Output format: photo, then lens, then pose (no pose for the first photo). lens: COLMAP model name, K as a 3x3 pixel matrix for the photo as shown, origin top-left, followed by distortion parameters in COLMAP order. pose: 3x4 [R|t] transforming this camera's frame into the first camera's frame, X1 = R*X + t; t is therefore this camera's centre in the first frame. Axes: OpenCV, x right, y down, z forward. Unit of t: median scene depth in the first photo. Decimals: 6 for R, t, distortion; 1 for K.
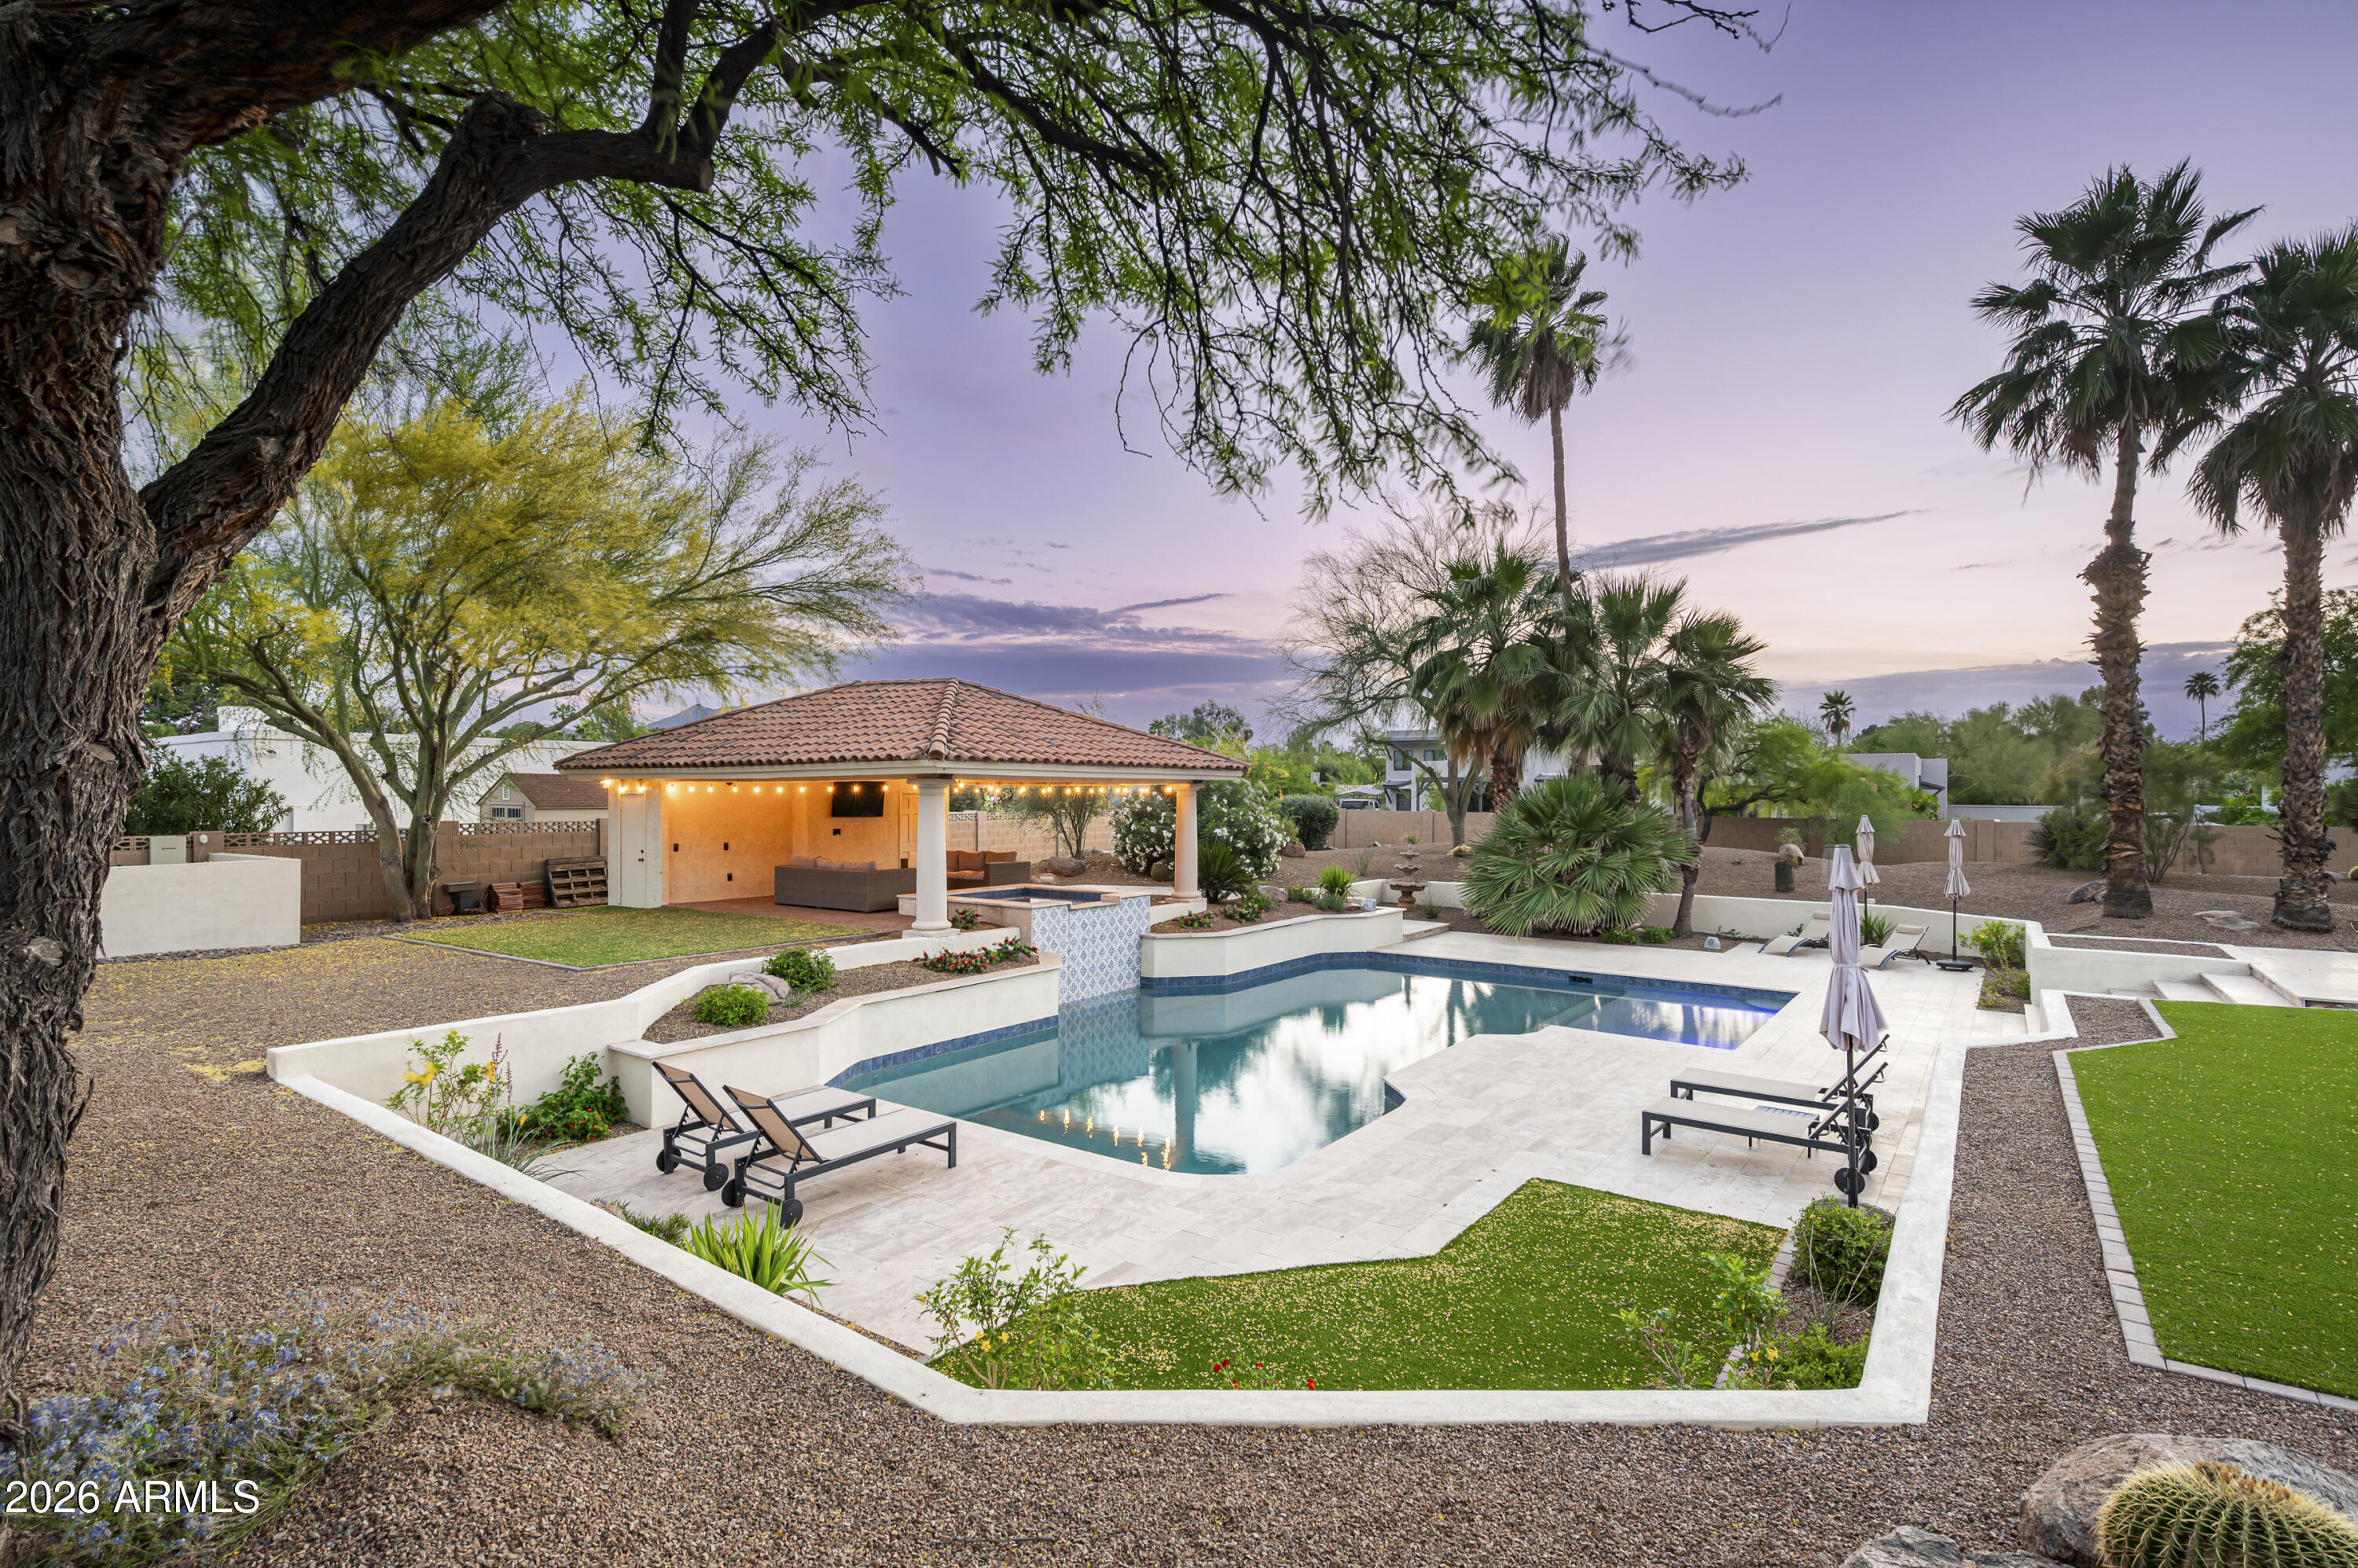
lens RADIAL K [[1122.3, 0, 1176.2], [0, 1122.3, 791.1], [0, 0, 1]] dist [0.002884, -0.000414]
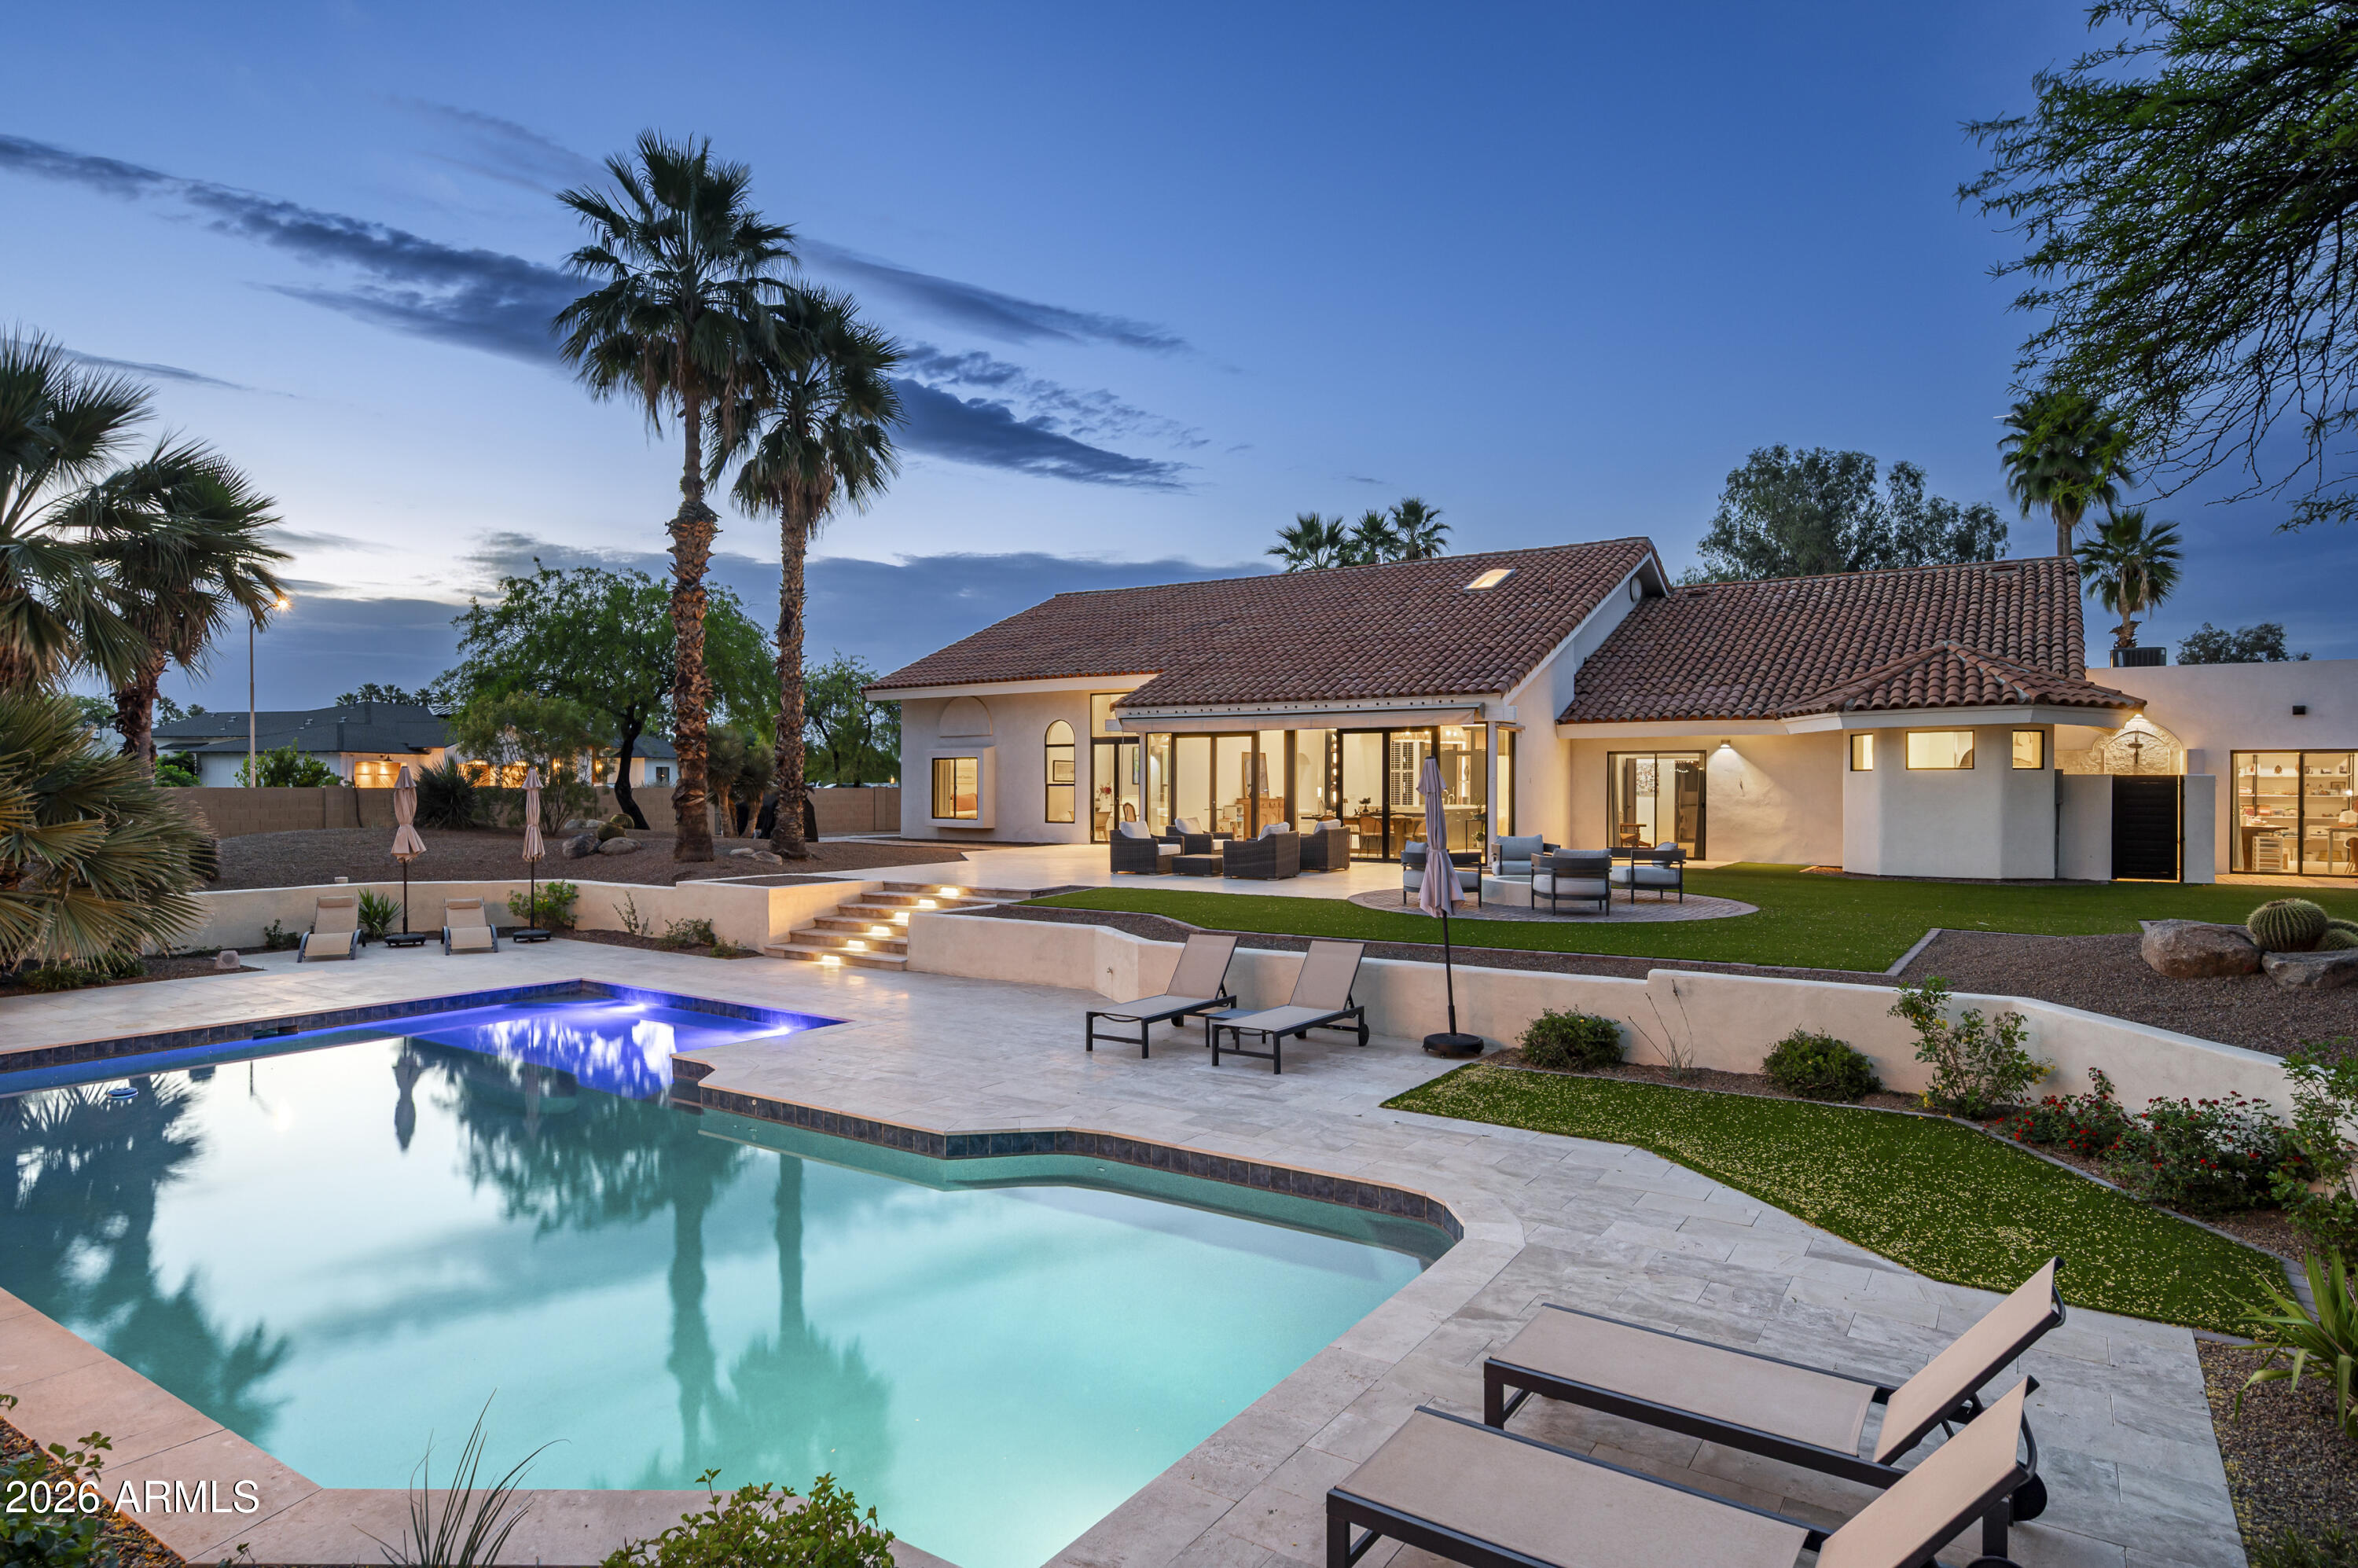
lens RADIAL K [[1316.0, 0, 1171.9], [0, 1316.0, 782.3], [0, 0, 1]] dist [0.000041, 0.000313]
pose [[-0.045265, -0.001586, 0.998974, -0.391935], [-0.004327, 0.999990, 0.001392, 0.035492], [-0.998966, -0.004259, -0.045272, 0.613937]]
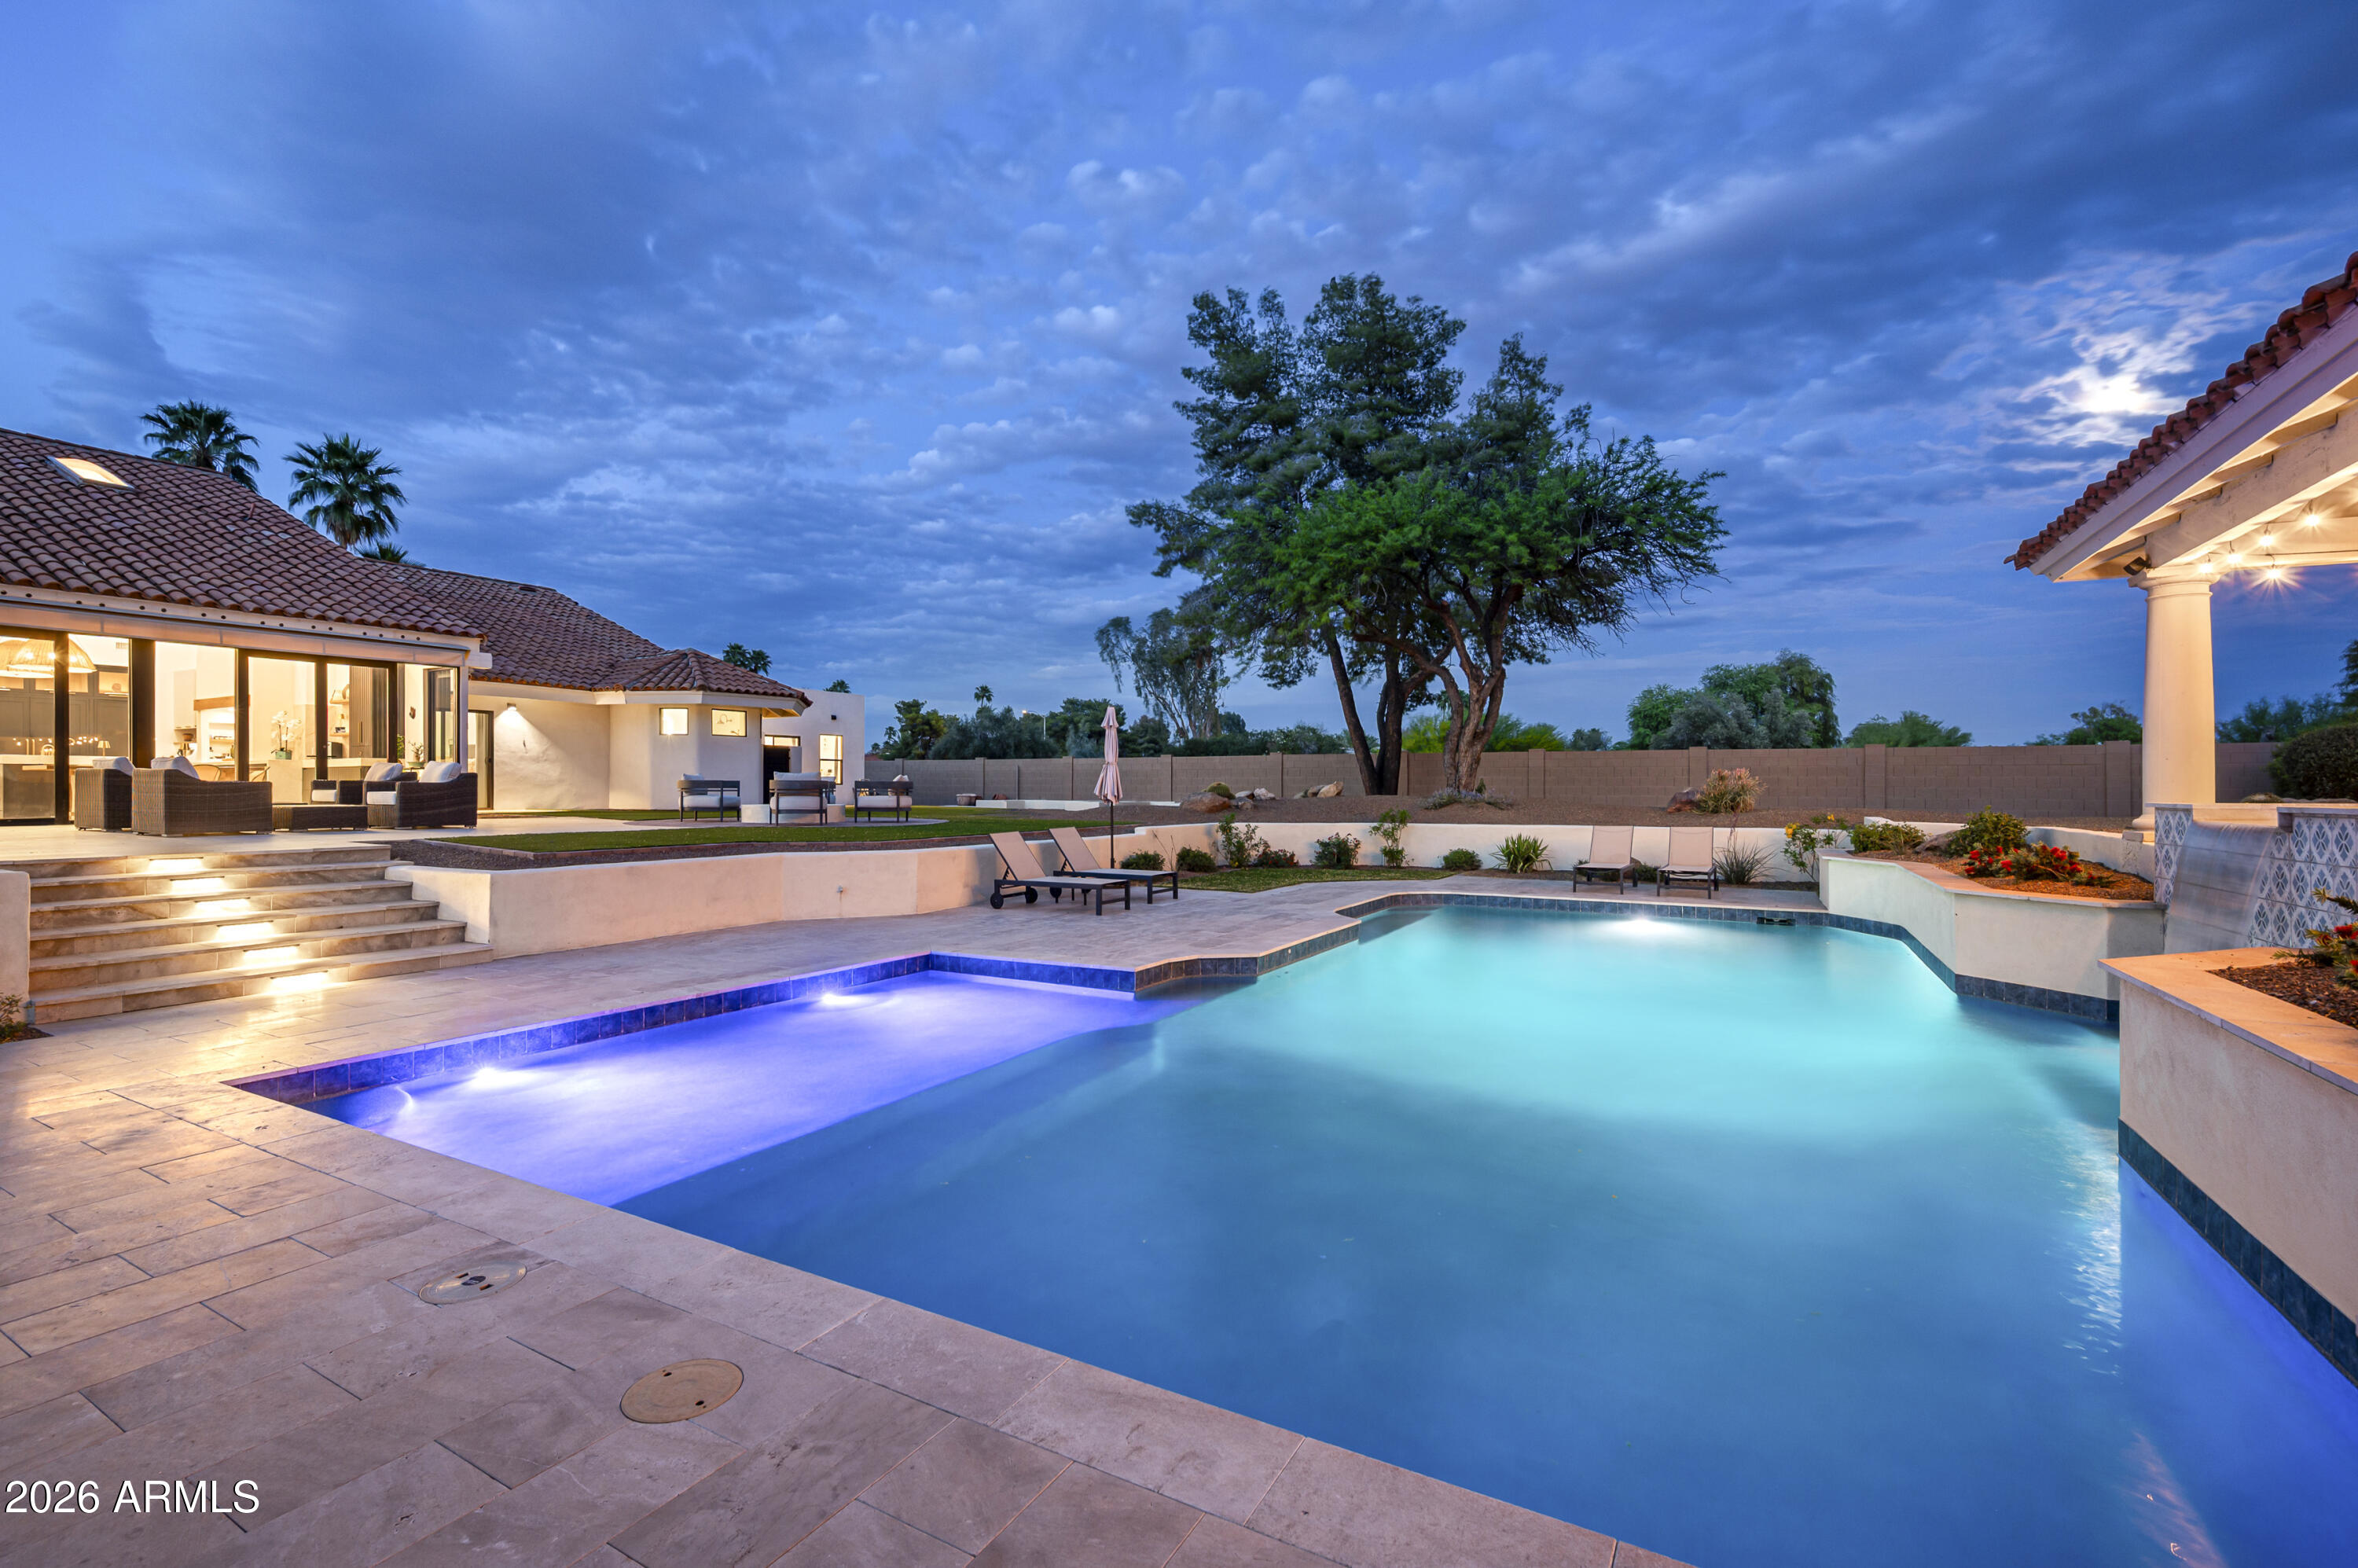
lens RADIAL K [[1041.0, 0, 1179.0], [0, 1041.0, 784.0], [0, 0, 1]] dist [0.003914, 0.000036]
pose [[-0.991925, -0.004468, -0.126746, 0.318571], [-0.003448, 0.999960, -0.008270, 0.093963], [0.126778, -0.007766, -0.991901, 1.307319]]
